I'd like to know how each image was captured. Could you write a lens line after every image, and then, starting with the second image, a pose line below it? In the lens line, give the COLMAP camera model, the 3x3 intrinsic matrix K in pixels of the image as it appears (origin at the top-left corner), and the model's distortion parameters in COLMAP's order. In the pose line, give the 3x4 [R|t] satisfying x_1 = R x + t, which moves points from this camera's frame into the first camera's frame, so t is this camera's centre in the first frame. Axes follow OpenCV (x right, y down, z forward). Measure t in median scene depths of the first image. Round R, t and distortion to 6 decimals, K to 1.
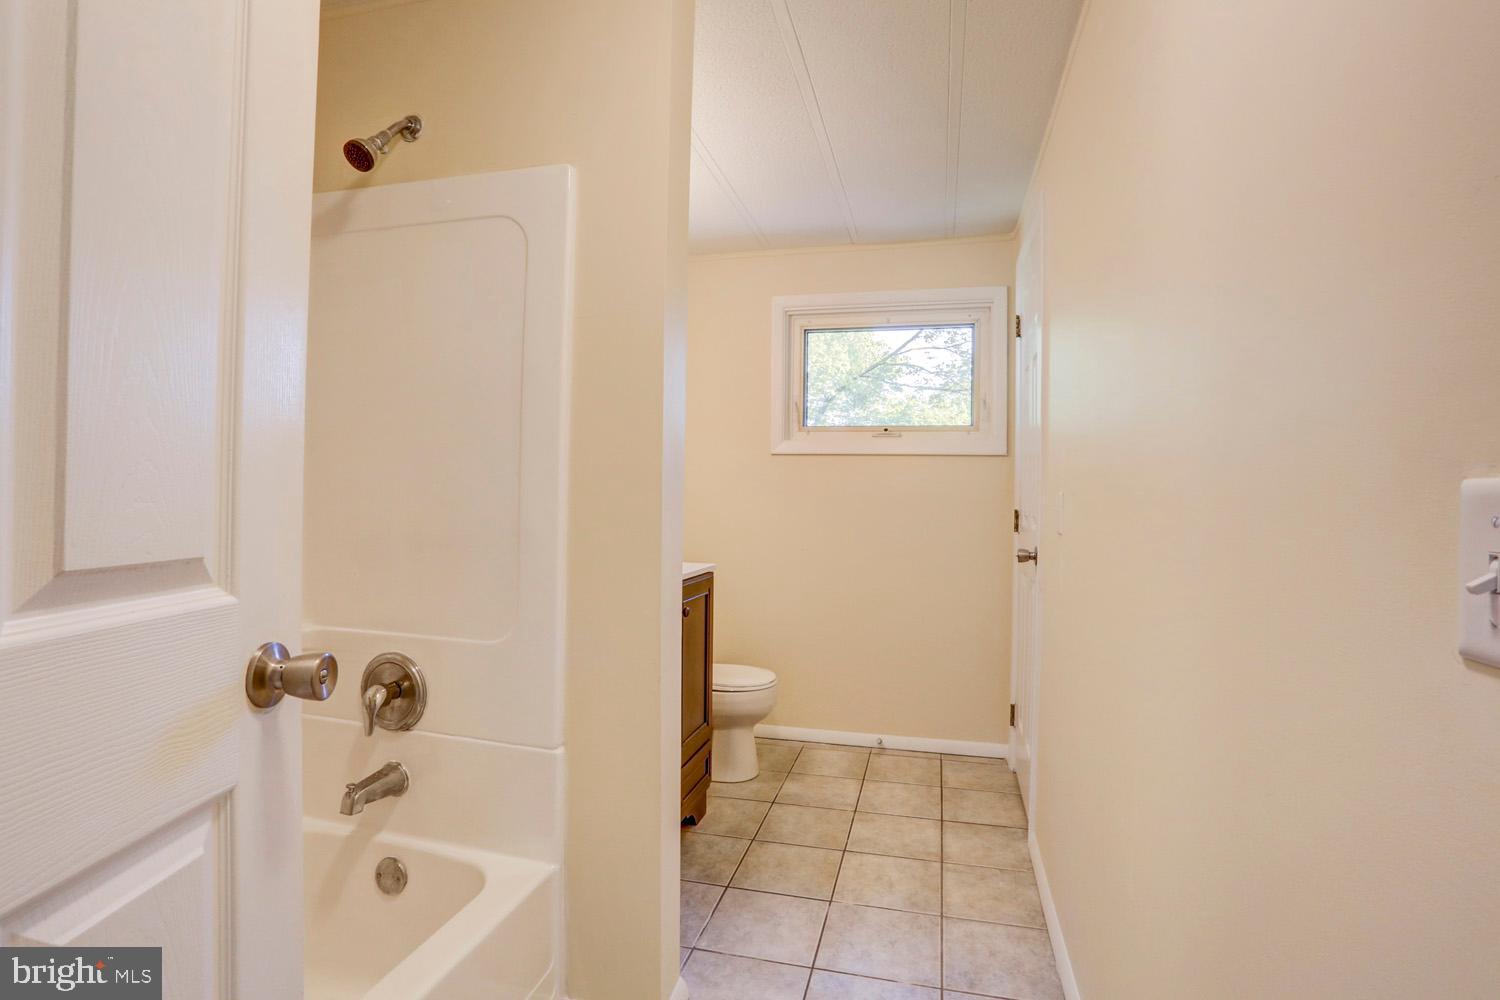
lens RADIAL K [[721.6, 0, 750.0], [0, 721.6, 500.0], [0, 0, 1]] dist [-0.074582, 0.028442]
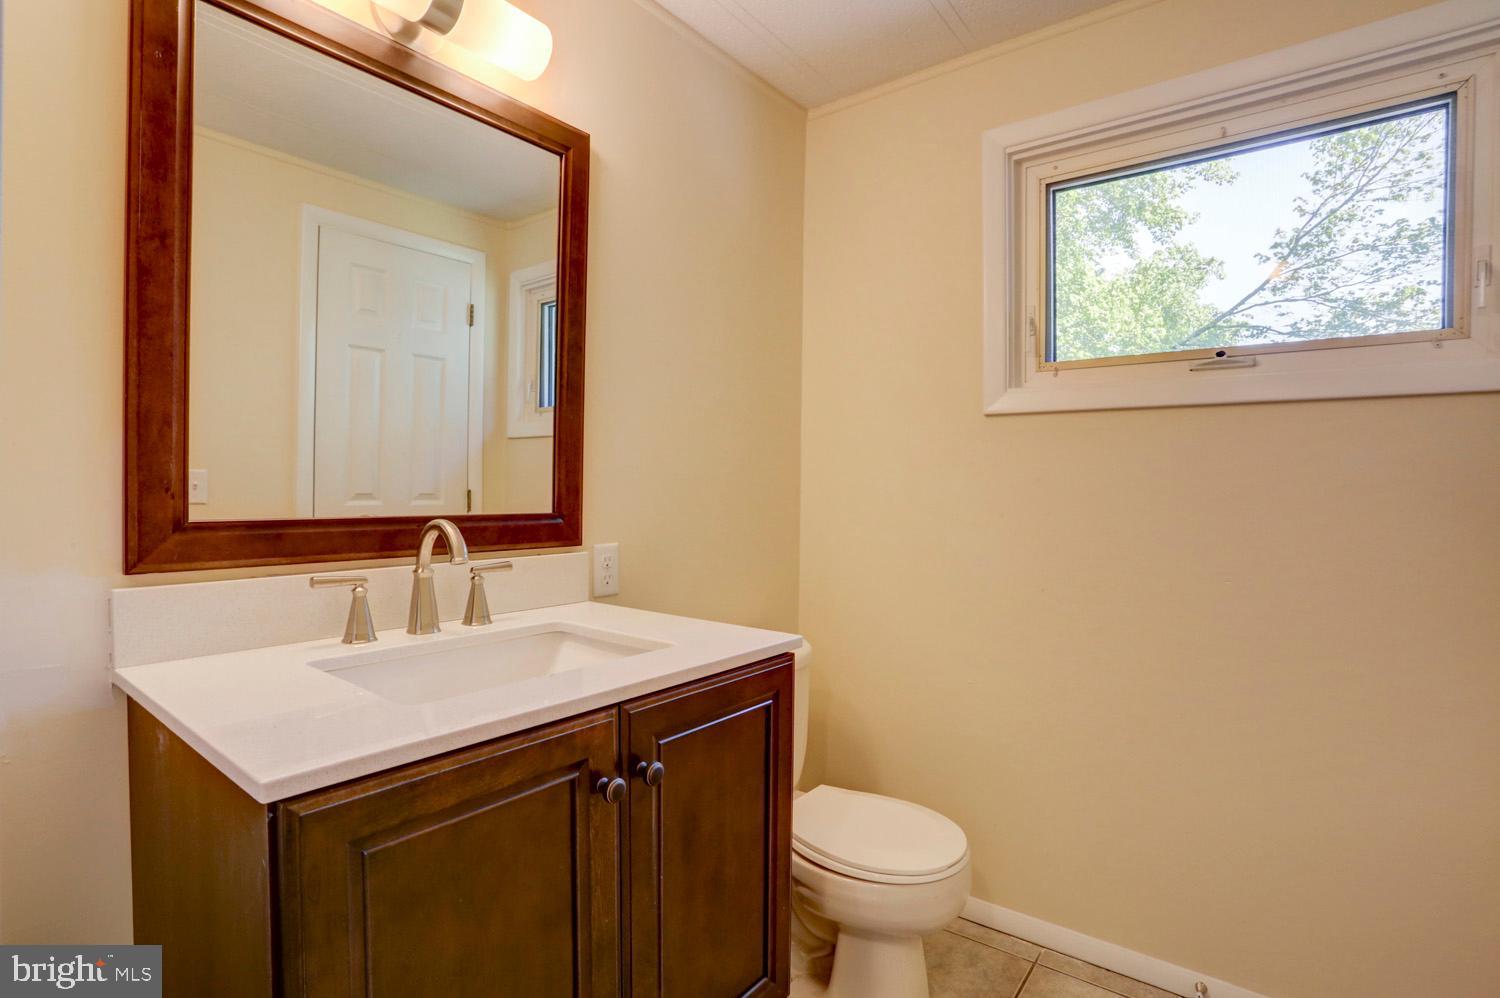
lens RADIAL K [[721.6, 0, 750.0], [0, 721.6, 499.0], [0, 0, 1]] dist [-0.074582, 0.028442]
pose [[0.920946, 0.000465, -0.389690, 0.076841], [-0.000421, 1.000000, 0.000198, 0.000850], [0.389690, -0.000018, 0.920946, 0.422776]]
